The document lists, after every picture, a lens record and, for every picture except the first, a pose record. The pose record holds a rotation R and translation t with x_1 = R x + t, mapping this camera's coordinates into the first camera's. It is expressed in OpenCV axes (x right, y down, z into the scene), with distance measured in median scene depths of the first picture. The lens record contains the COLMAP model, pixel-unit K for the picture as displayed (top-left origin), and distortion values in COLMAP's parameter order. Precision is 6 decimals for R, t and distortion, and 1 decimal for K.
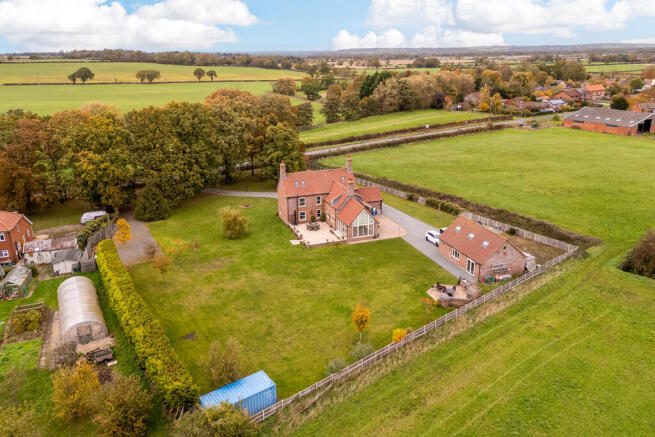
lens RADIAL K [[484.6, 0, 328.4], [0, 484.6, 183.5], [0, 0, 1]] dist [0.055859, -0.052038]
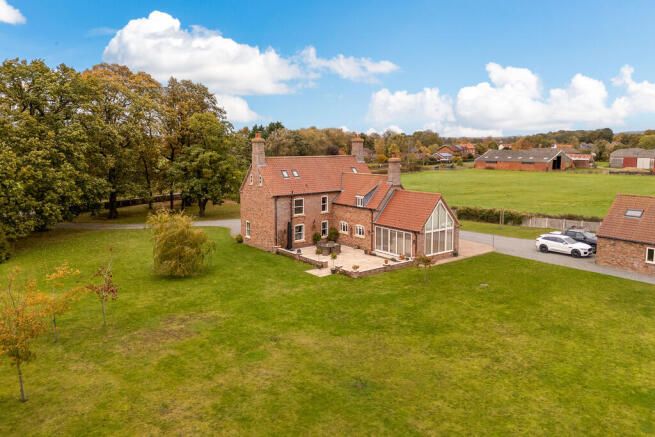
lens RADIAL K [[479.6, 0, 326.3], [0, 479.6, 179.7], [0, 0, 1]] dist [0.038707, -0.003345]
pose [[0.953570, -0.017716, 0.300649, -0.147709], [0.072176, 0.982620, -0.171020, 0.081856], [-0.292394, 0.184779, 0.938276, 0.388314]]
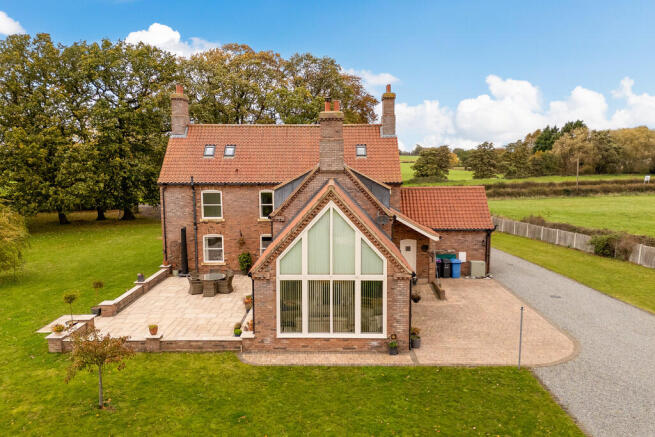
lens RADIAL K [[486.2, 0, 327.5], [0, 486.2, 218.5], [0, 0, 1]] dist [0.051270, -0.001657]
pose [[0.934096, 0.048921, -0.353653, 0.104188], [-0.095797, 0.988586, -0.116275, 0.061736], [0.343928, 0.142491, 0.928122, 0.584326]]
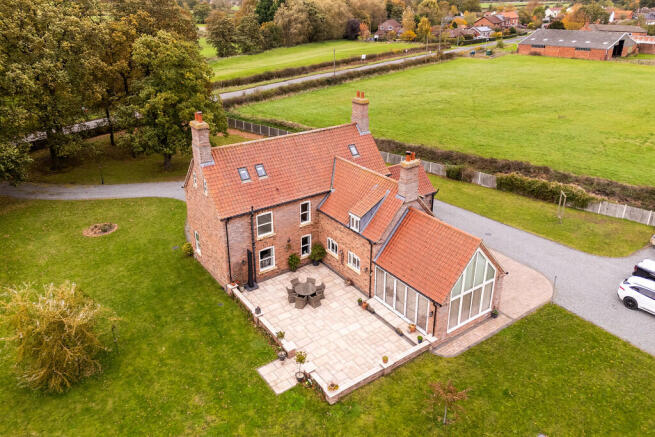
lens RADIAL K [[484.6, 0, 328.4], [0, 484.6, 183.5], [0, 0, 1]] dist [0.055859, -0.052038]
pose [[0.966375, -0.085877, 0.242374, -0.074754], [0.059906, 0.991836, 0.112573, -0.024017], [-0.250062, -0.094268, 0.963630, 0.512049]]
